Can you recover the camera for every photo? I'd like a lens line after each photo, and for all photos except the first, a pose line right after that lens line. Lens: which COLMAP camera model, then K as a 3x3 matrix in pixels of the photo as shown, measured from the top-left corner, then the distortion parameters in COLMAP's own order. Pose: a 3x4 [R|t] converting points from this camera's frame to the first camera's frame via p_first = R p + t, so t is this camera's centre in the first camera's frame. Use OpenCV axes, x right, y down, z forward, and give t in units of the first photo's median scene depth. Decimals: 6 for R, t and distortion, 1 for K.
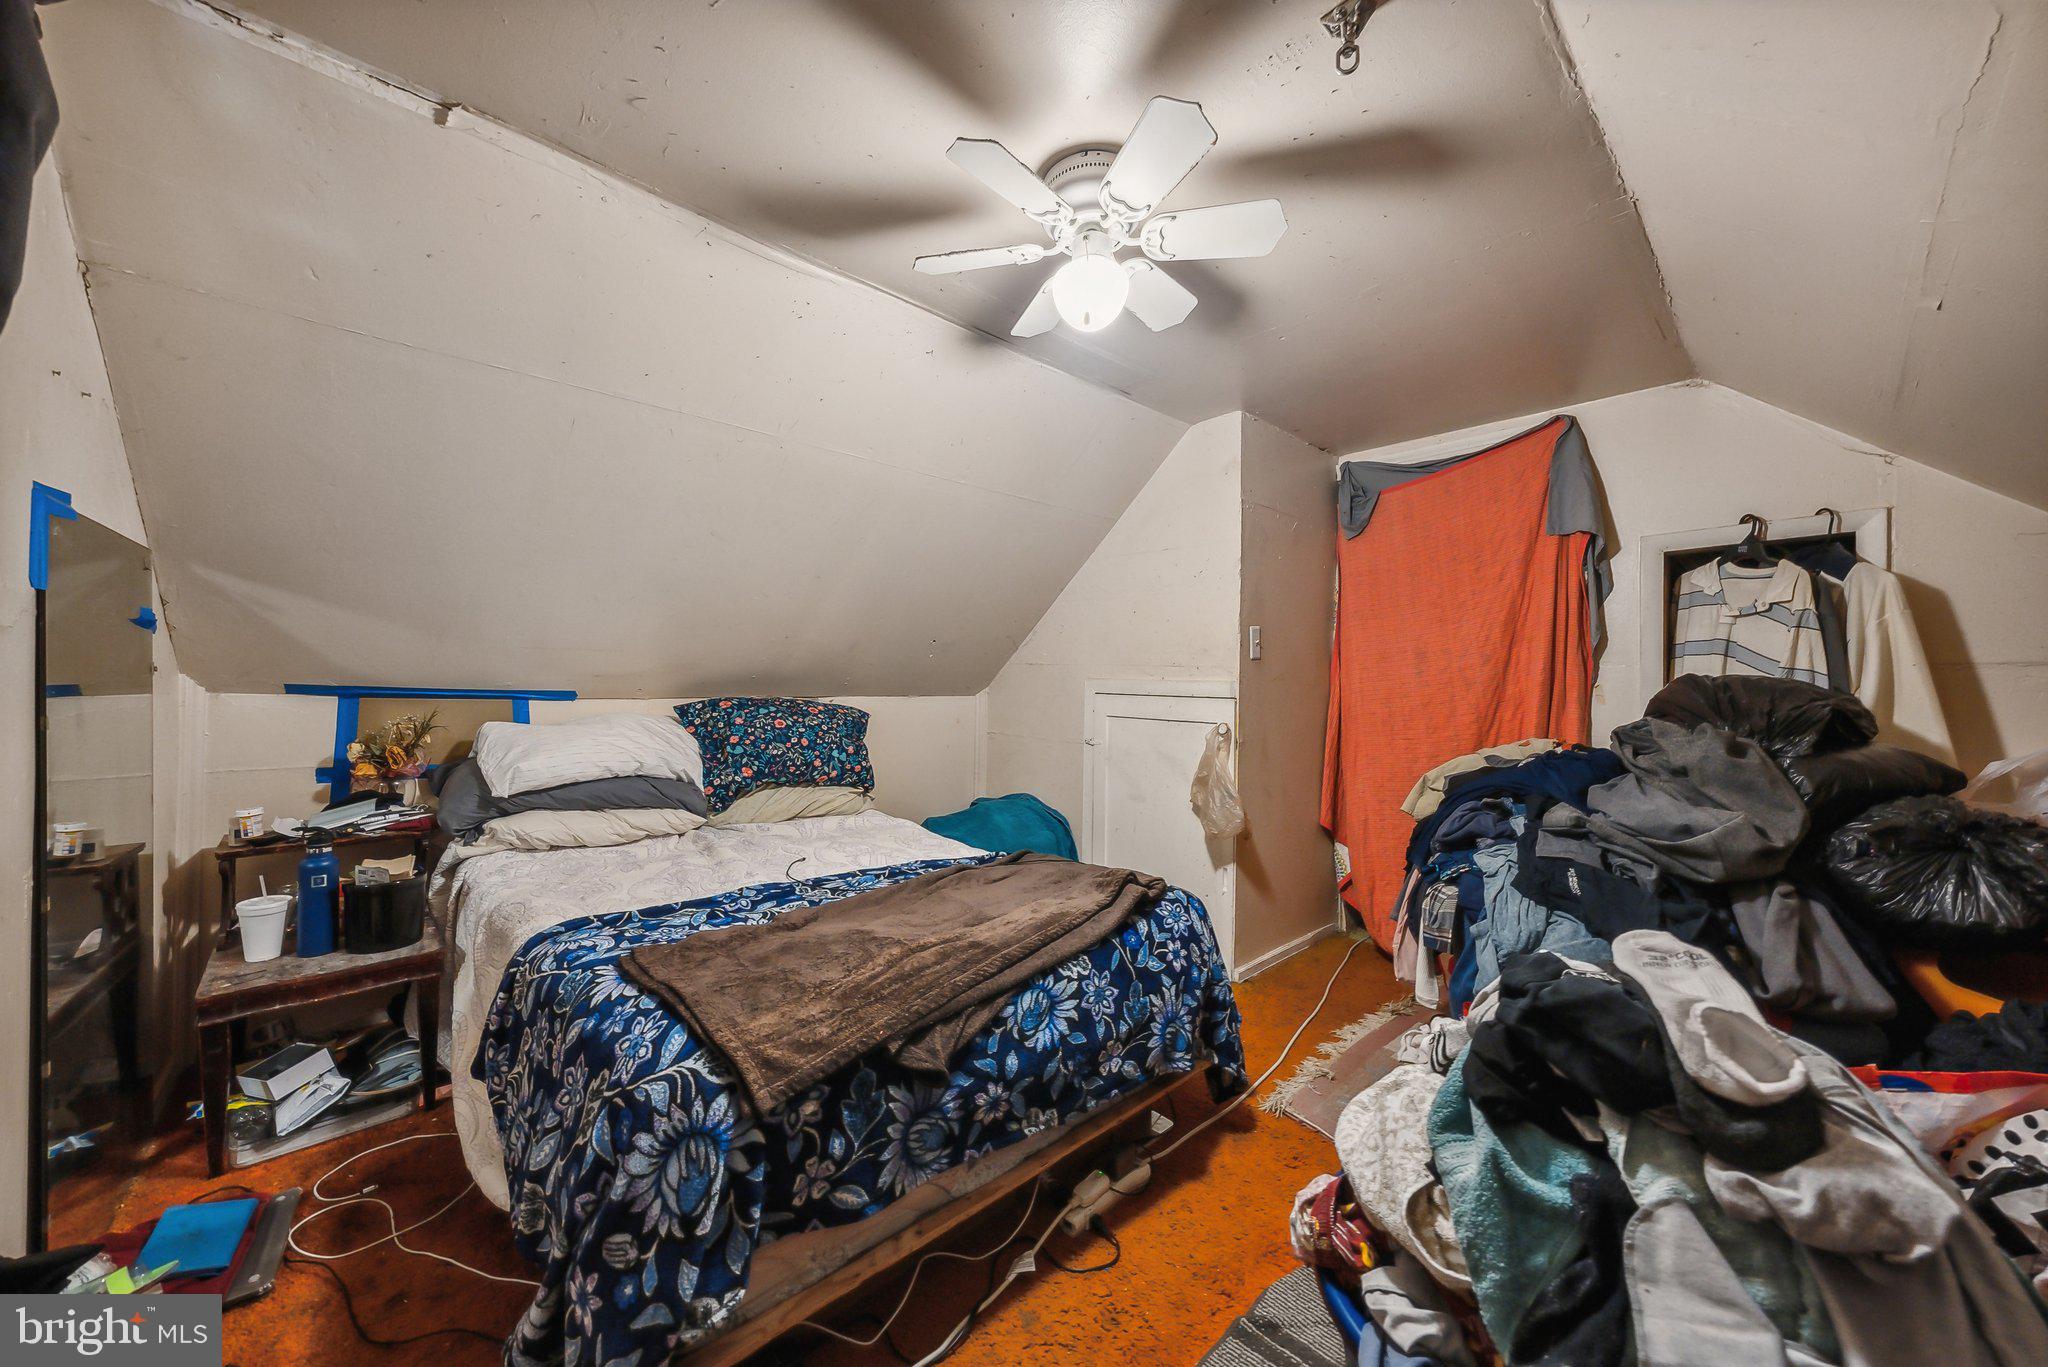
lens RADIAL K [[708.0, 0, 1019.0], [0, 708.0, 686.9], [0, 0, 1]] dist [-0.009105, 0.000003]
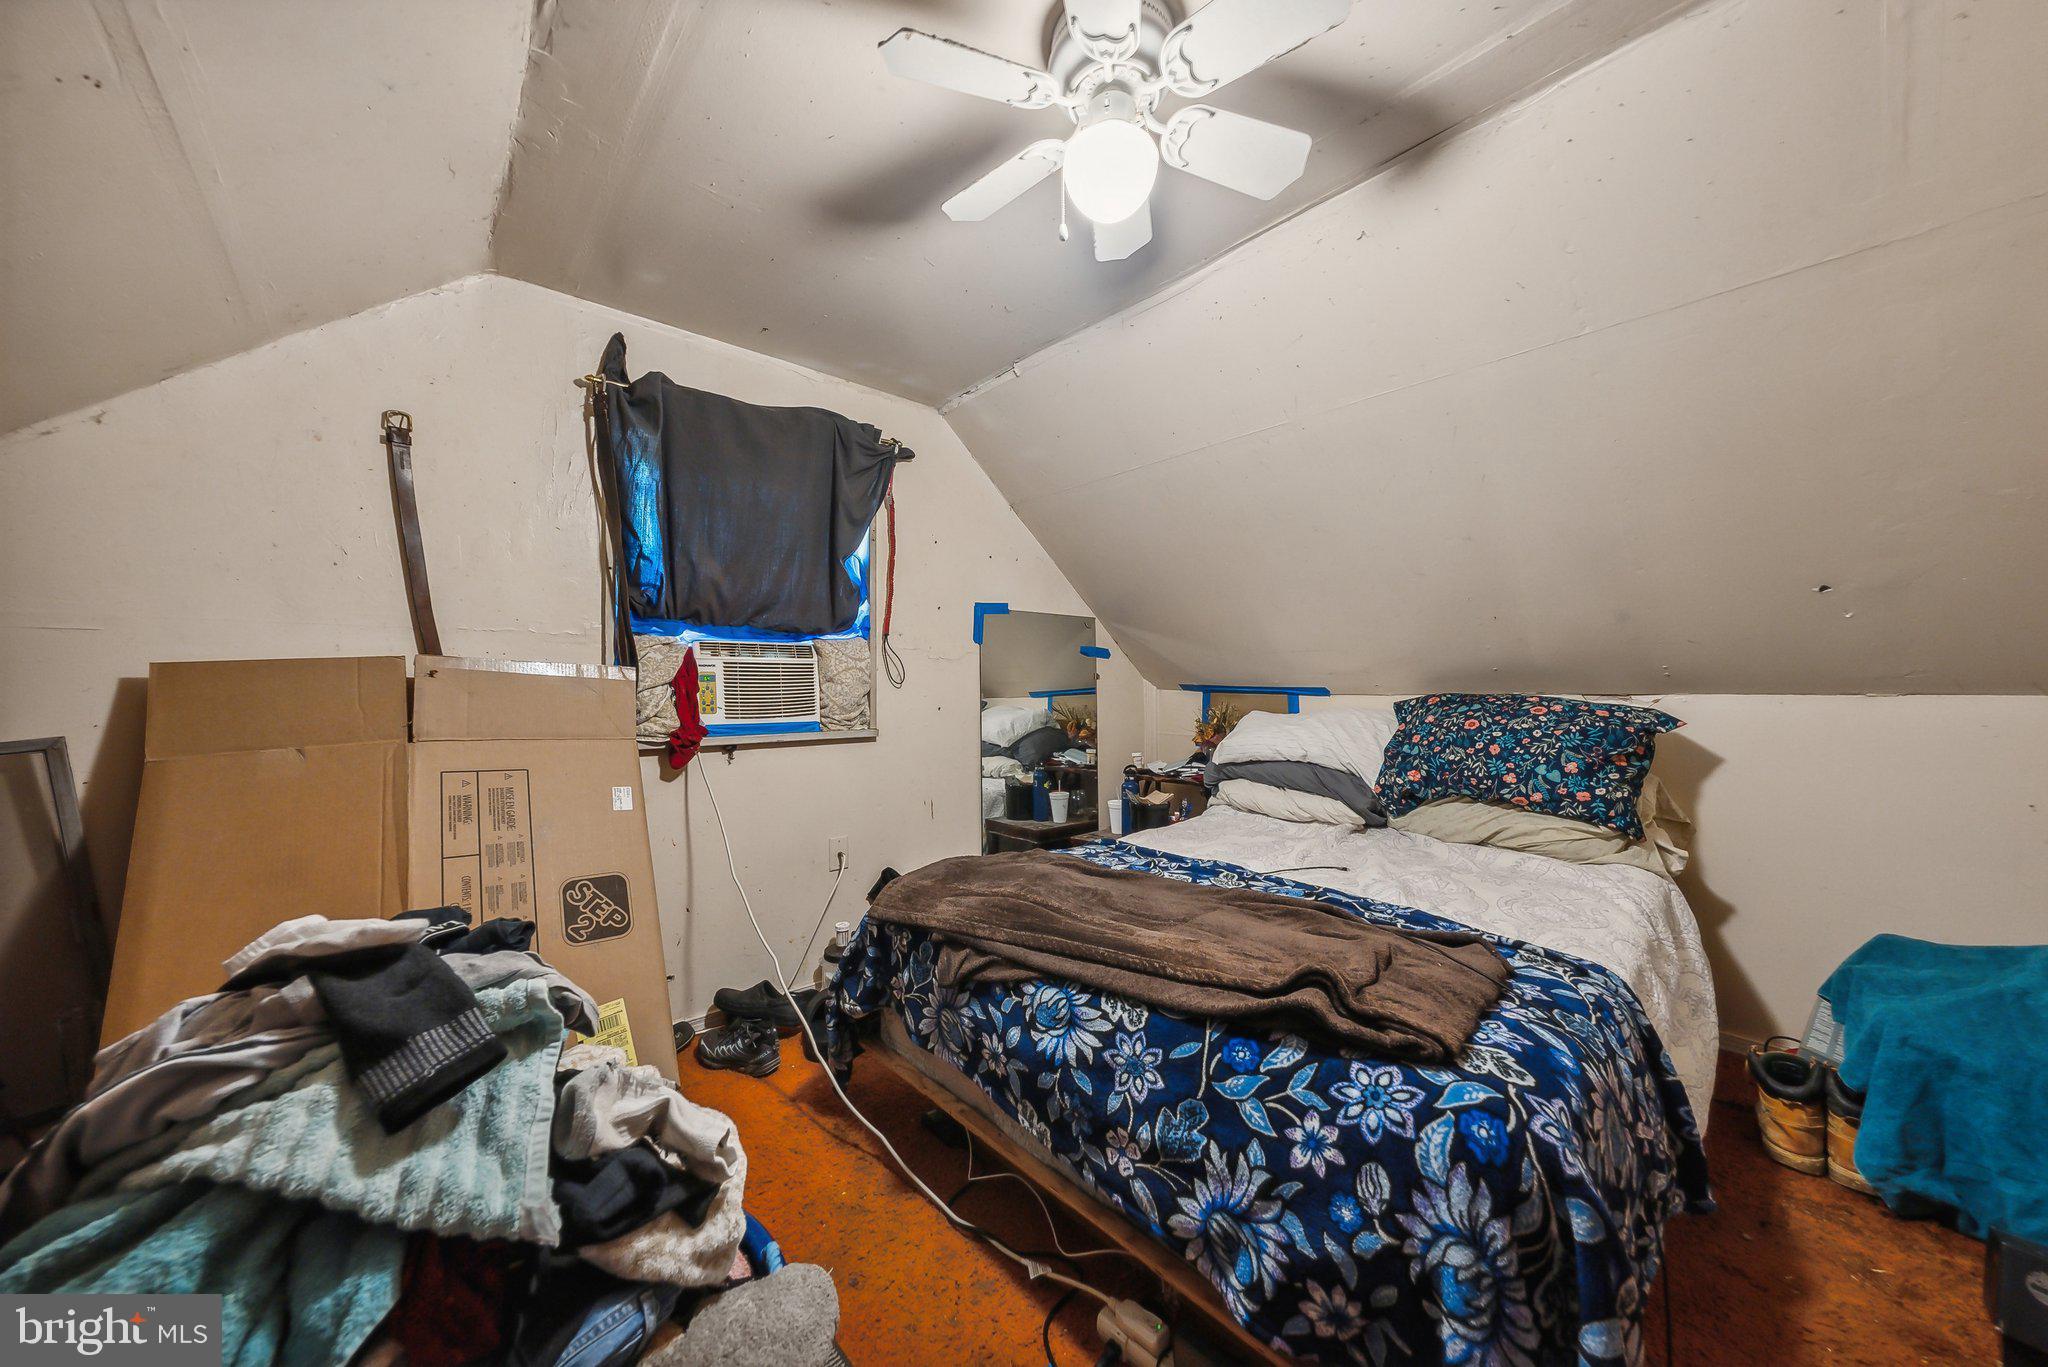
lens RADIAL K [[708.0, 0, 1019.0], [0, 708.0, 686.9], [0, 0, 1]] dist [-0.009105, 0.000003]
pose [[-0.016605, -0.017748, -0.999705, 0.796000], [-0.006065, 0.999826, -0.017650, 0.043500], [0.999844, 0.005770, -0.016709, 0.810571]]
